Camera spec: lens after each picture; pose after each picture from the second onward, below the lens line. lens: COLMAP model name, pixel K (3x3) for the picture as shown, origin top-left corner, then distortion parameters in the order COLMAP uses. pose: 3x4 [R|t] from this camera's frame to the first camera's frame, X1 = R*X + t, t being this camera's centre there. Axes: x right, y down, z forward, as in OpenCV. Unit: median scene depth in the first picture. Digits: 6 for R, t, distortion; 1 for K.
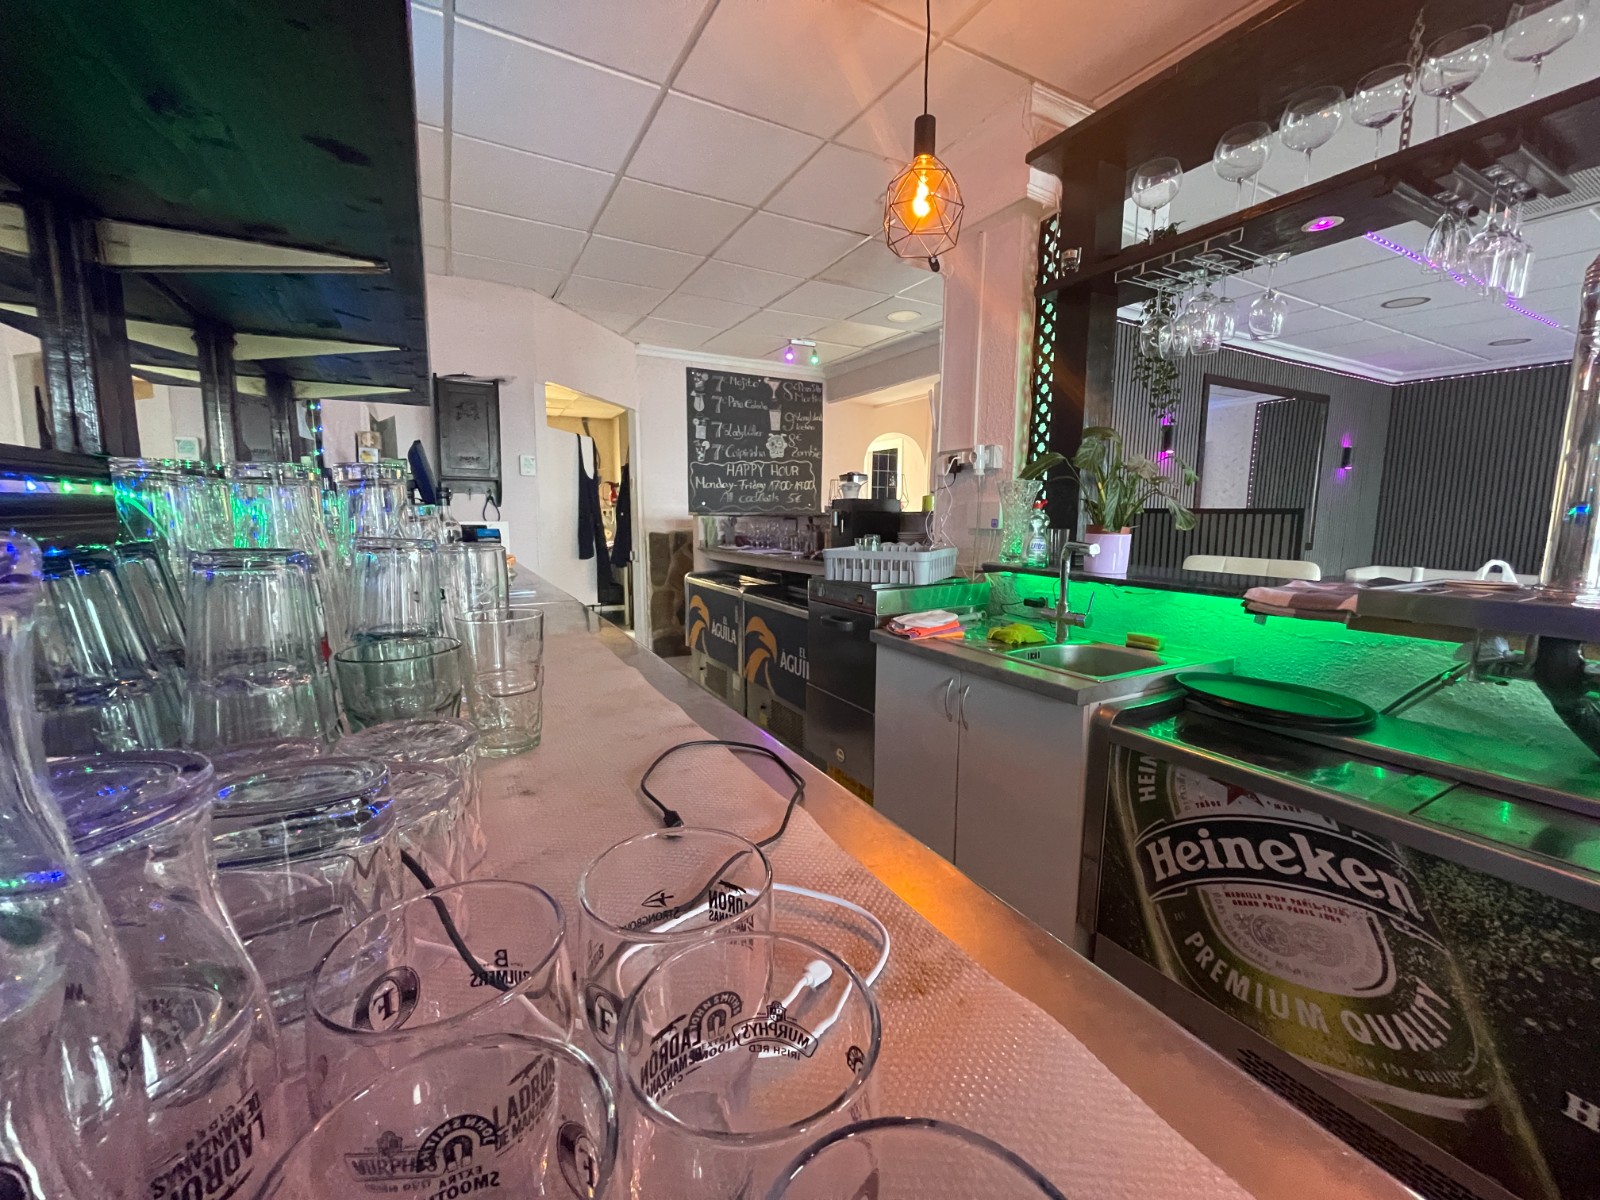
lens RADIAL K [[644.2, 0, 797.4], [0, 644.2, 594.4], [0, 0, 1]] dist [-0.002658, 0.001388]
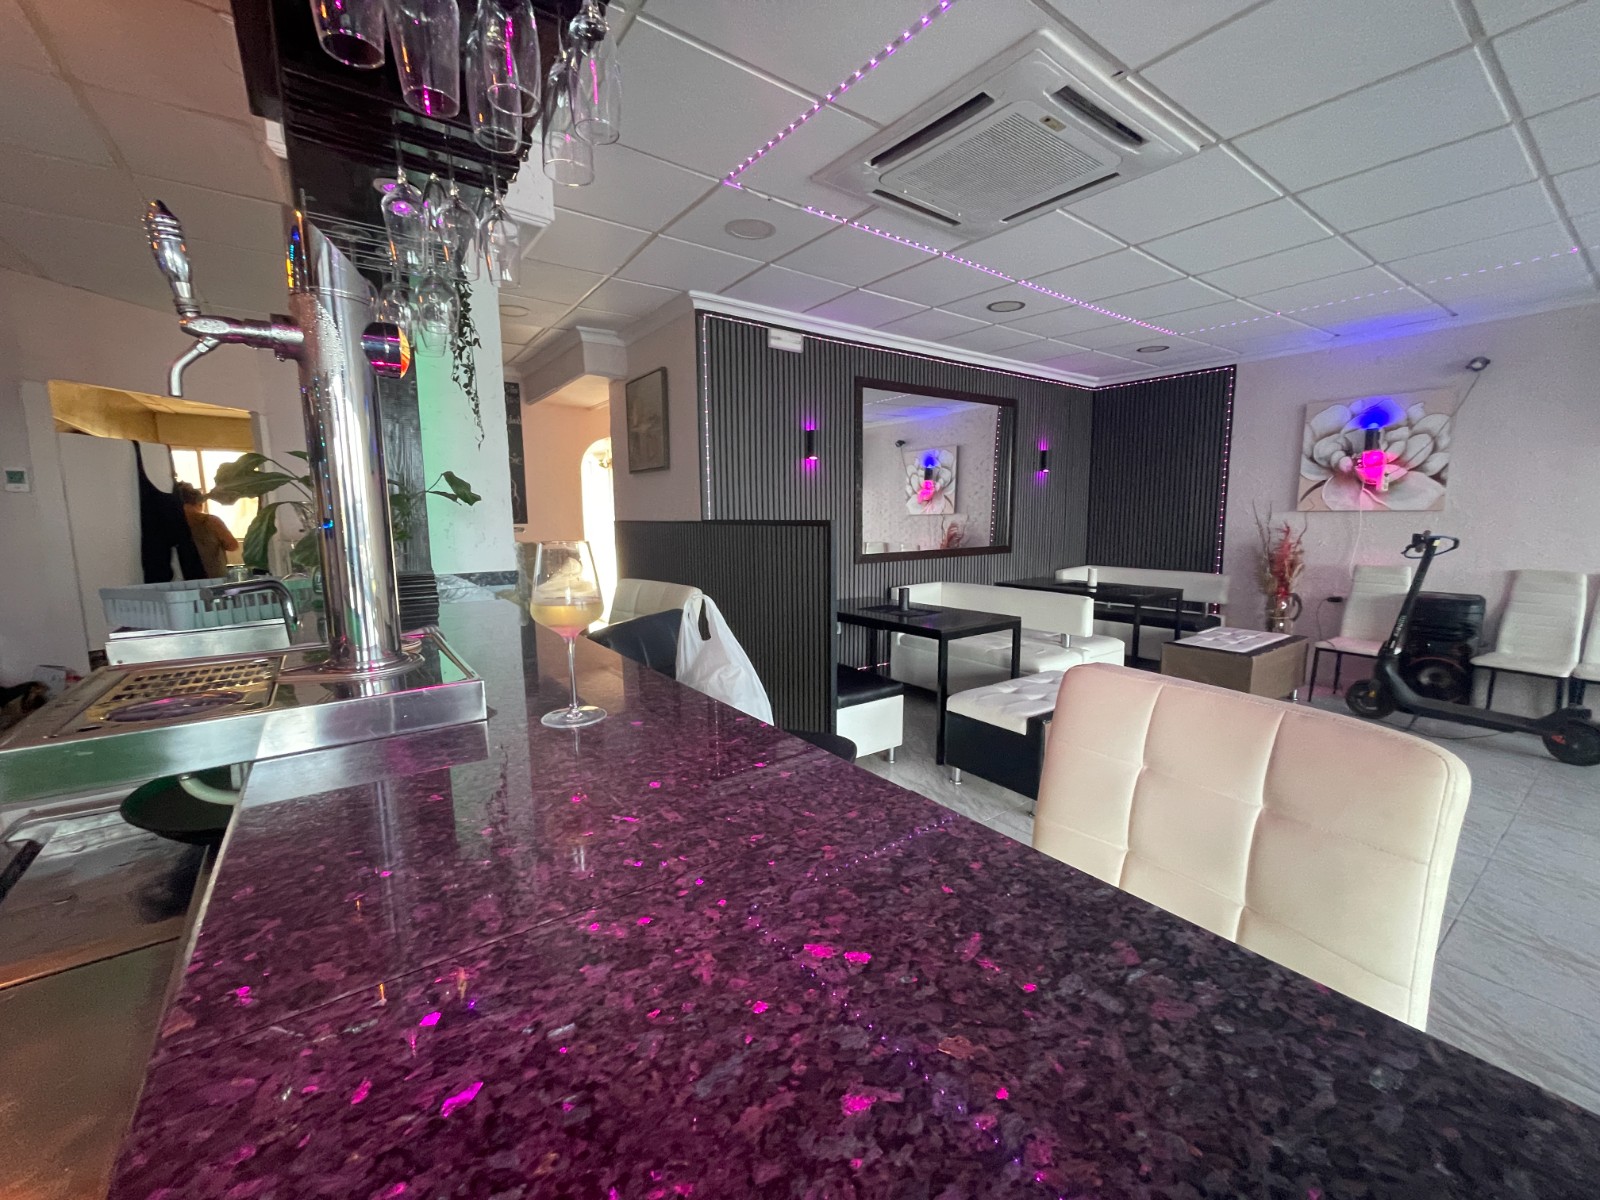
lens RADIAL K [[644.2, 0, 795.0], [0, 644.2, 595.0], [0, 0, 1]] dist [-0.002658, 0.001388]
pose [[0.991426, -0.033126, 0.126398, 0.316281], [0.033213, 0.999447, 0.001419, -0.013724], [-0.126376, 0.002791, 0.991979, 0.037099]]
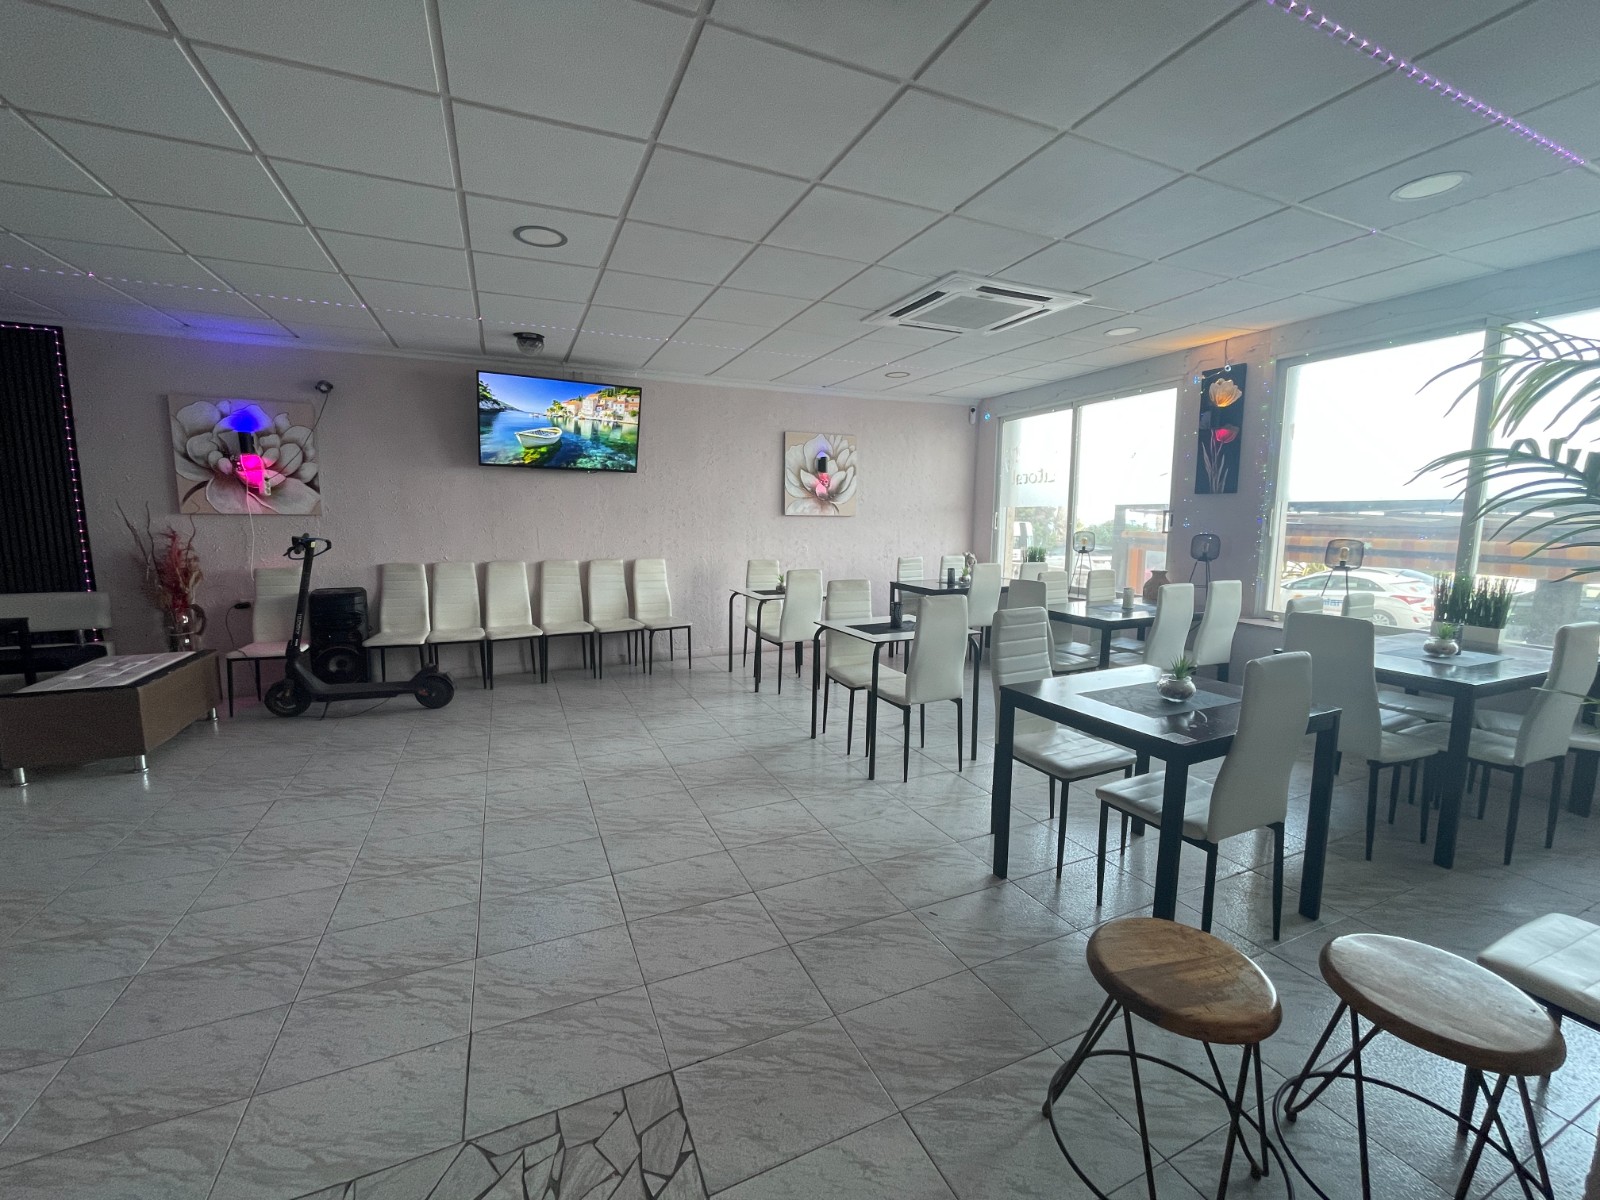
lens RADIAL K [[644.2, 0, 792.5], [0, 644.2, 598.1], [0, 0, 1]] dist [-0.002658, 0.001388]
pose [[0.082674, -0.133422, 0.987605, 0.376312], [0.119166, 0.985211, 0.123123, -0.010038], [-0.989426, 0.107510, 0.097350, 0.013134]]
